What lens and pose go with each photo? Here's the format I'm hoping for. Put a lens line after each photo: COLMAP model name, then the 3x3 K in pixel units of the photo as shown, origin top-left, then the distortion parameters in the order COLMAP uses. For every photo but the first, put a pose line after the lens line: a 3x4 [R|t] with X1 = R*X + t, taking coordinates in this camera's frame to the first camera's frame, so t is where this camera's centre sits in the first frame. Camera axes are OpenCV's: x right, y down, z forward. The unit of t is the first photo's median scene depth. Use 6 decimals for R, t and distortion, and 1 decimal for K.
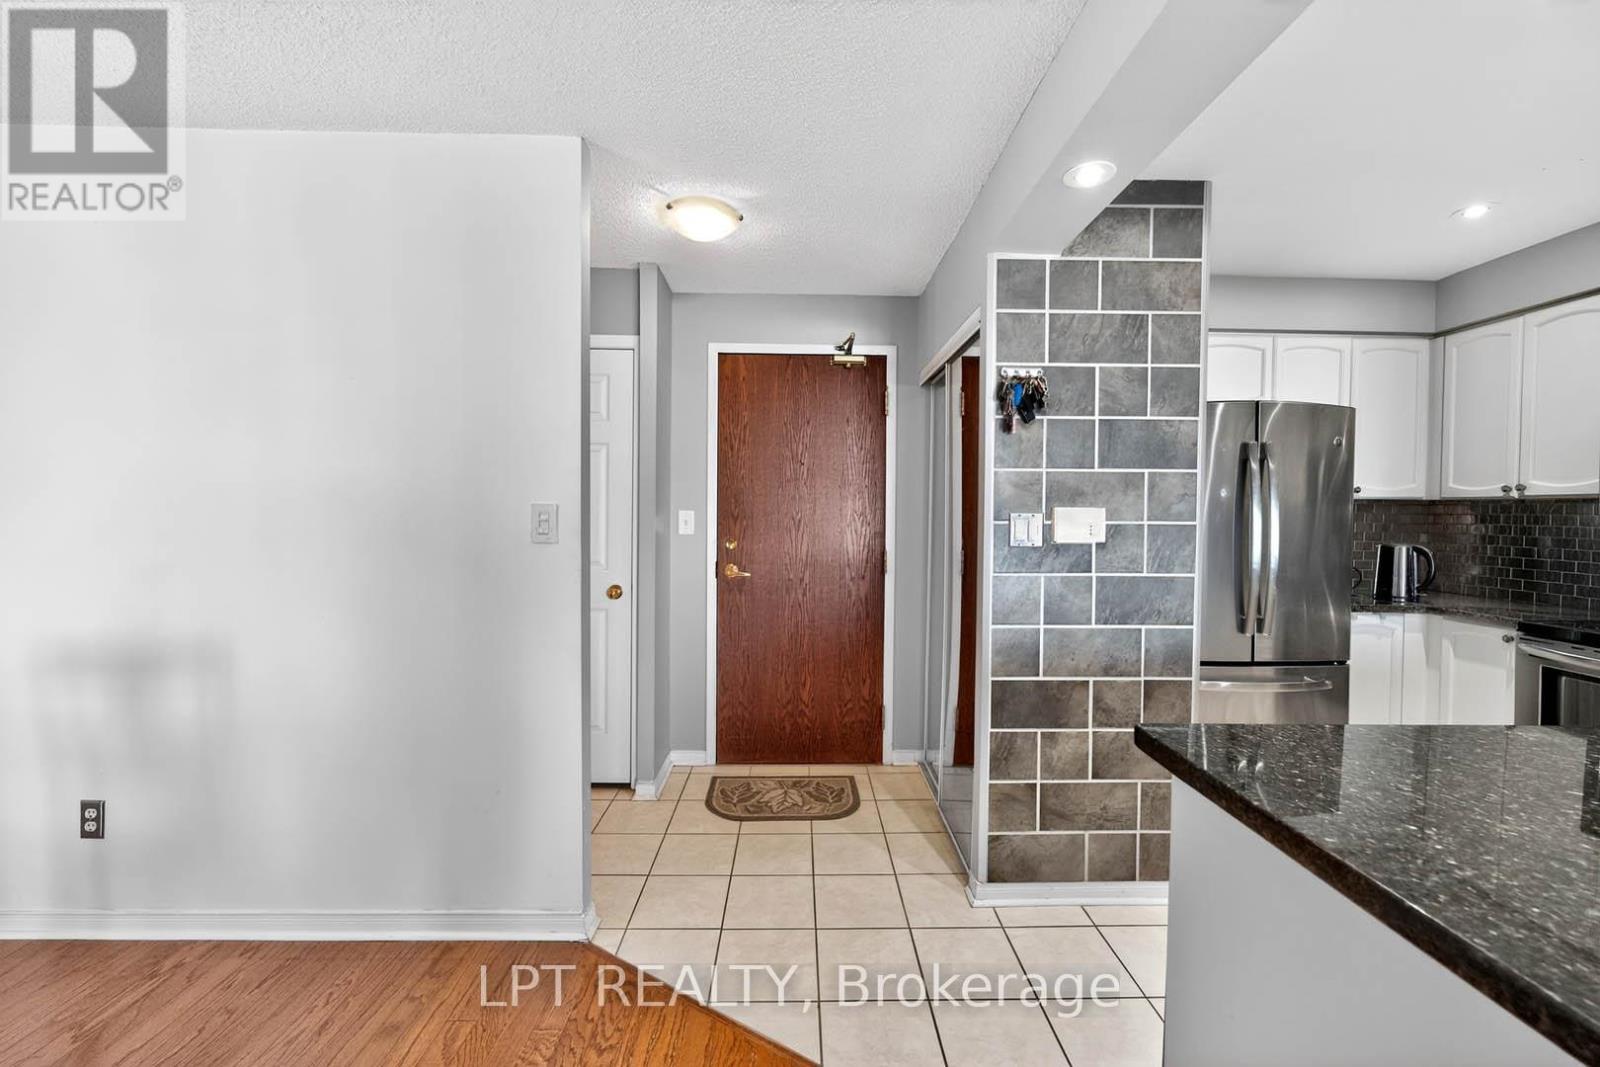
lens RADIAL K [[644.0, 0, 808.6], [0, 644.0, 522.1], [0, 0, 1]] dist [-0.000419, -0.000090]
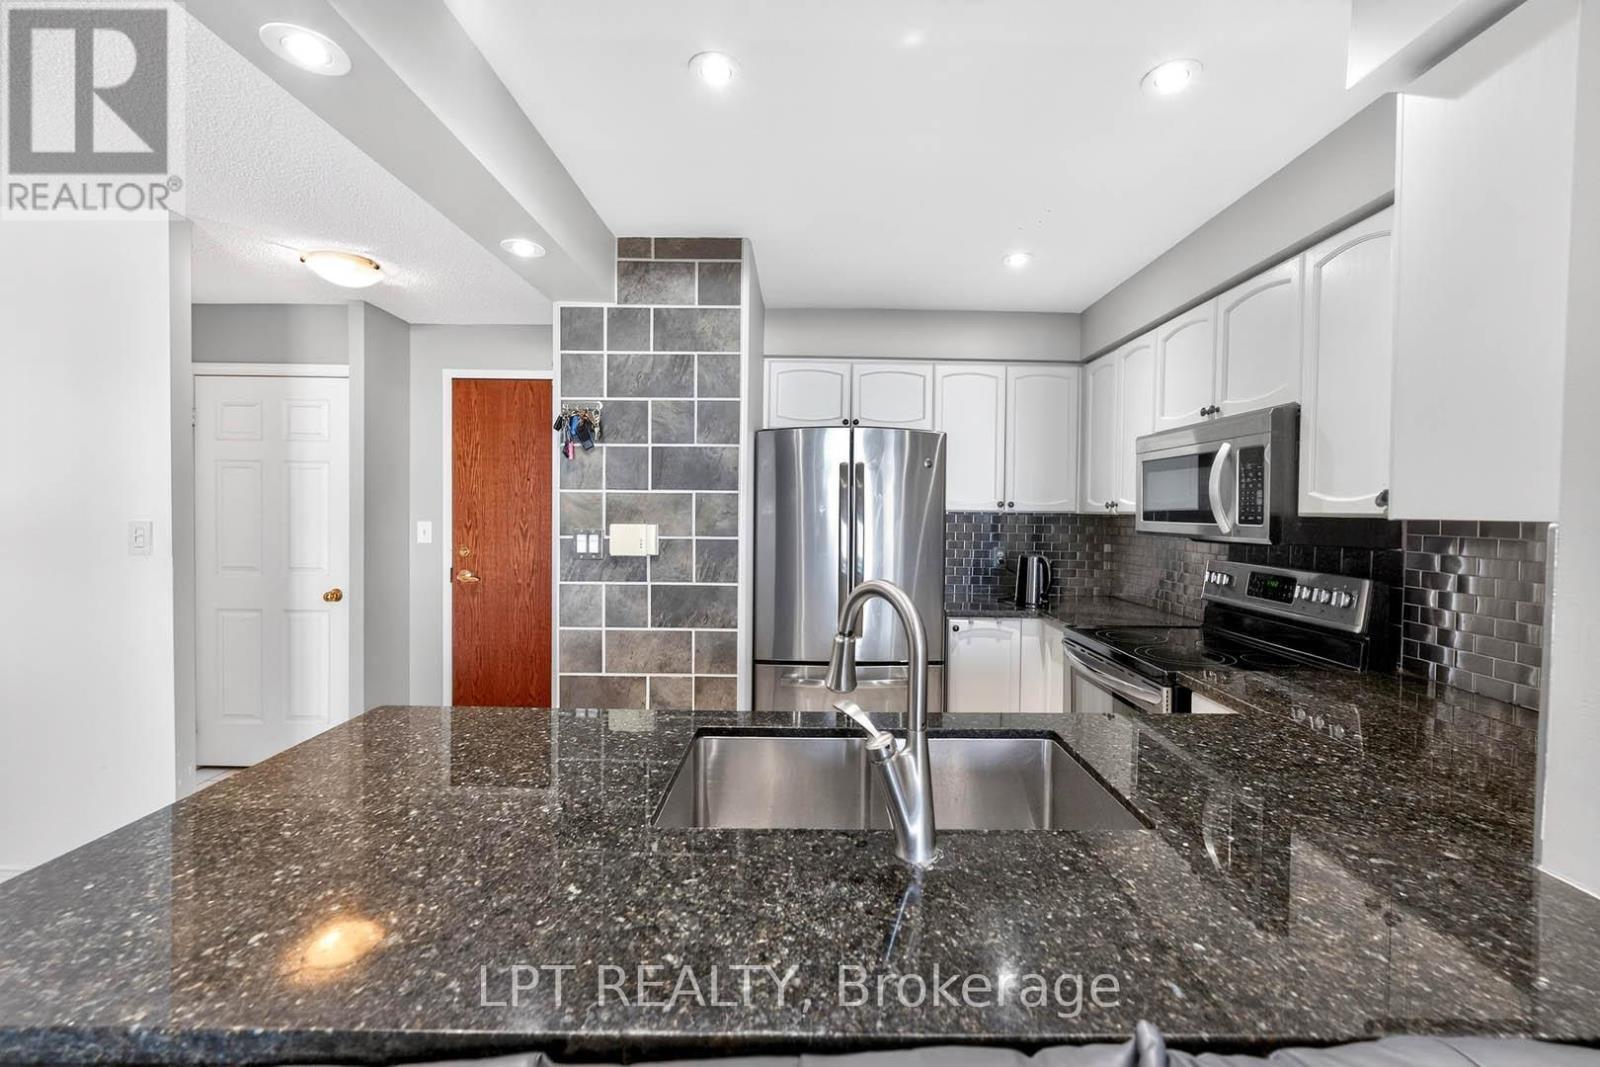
lens RADIAL K [[640.8, 0, 805.1], [0, 640.8, 519.0], [0, 0, 1]] dist [-0.002587, -0.000227]
pose [[0.999797, 0.002747, -0.019954, 0.741105], [-0.002888, 0.999971, -0.007059, -0.024559], [0.019934, 0.007115, 0.999776, -0.125736]]
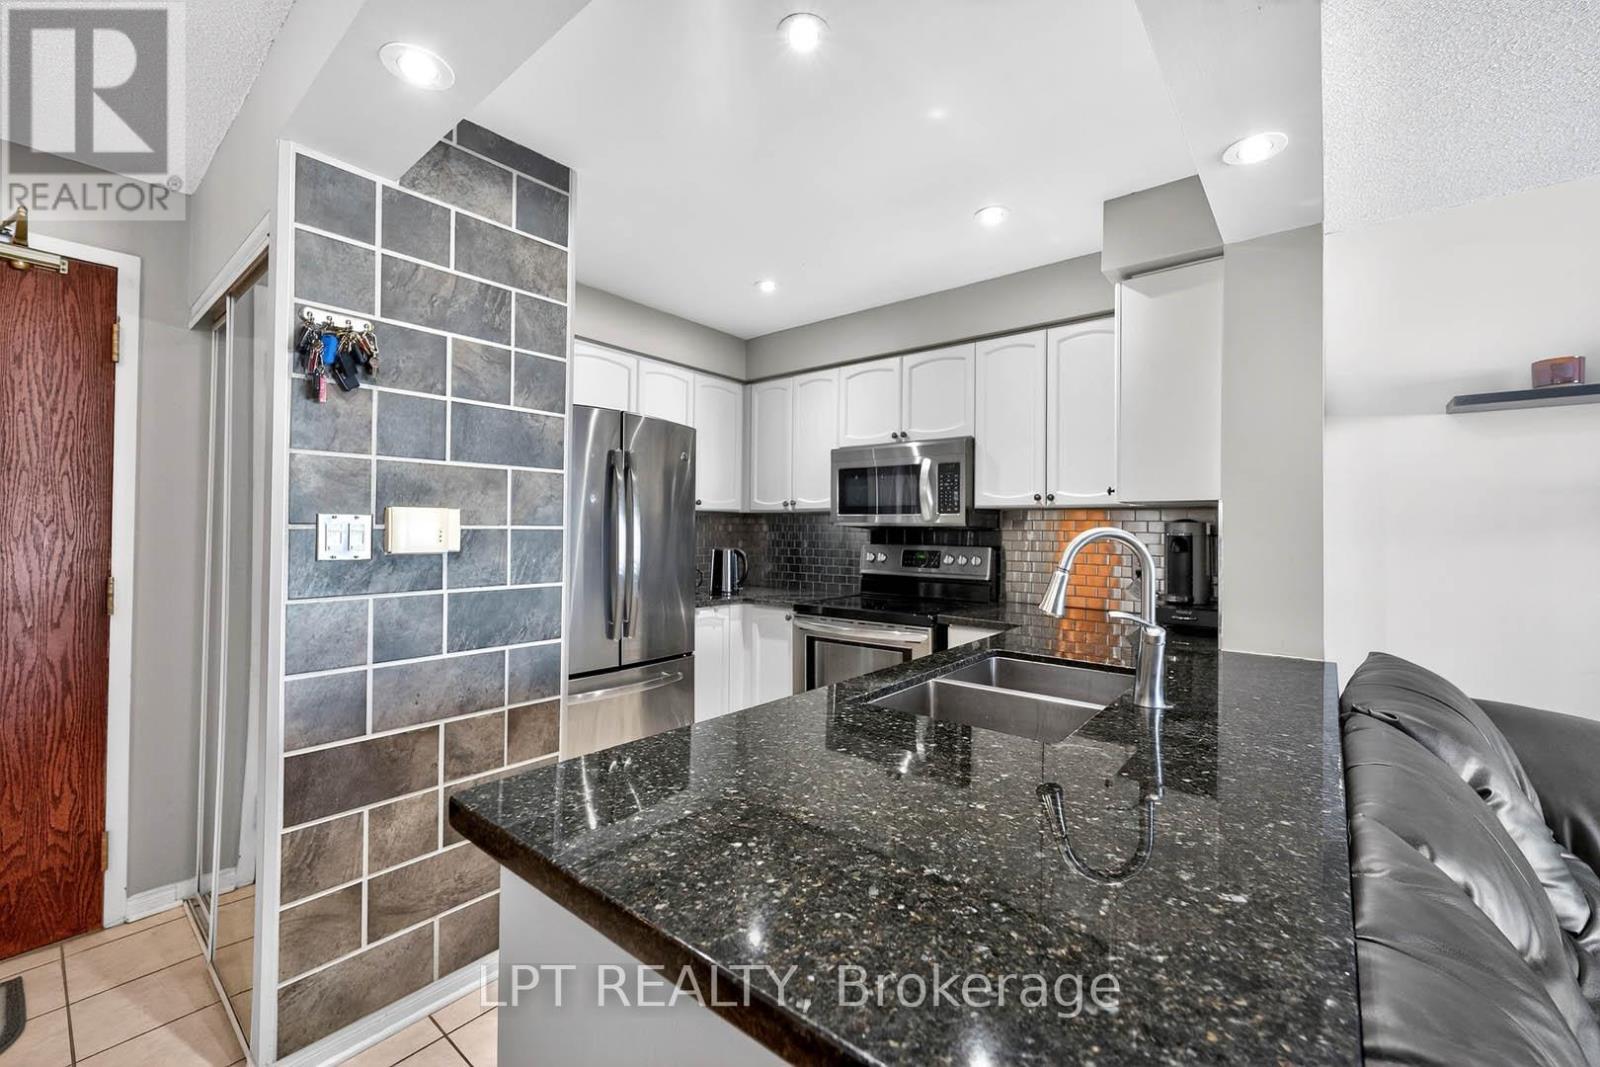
lens RADIAL K [[644.0, 0, 808.6], [0, 644.0, 522.1], [0, 0, 1]] dist [-0.000419, -0.000090]
pose [[0.645546, 0.008321, 0.763676, 0.119135], [0.013383, 0.999664, -0.022205, 0.018381], [-0.763604, 0.024555, 0.645217, 0.127429]]
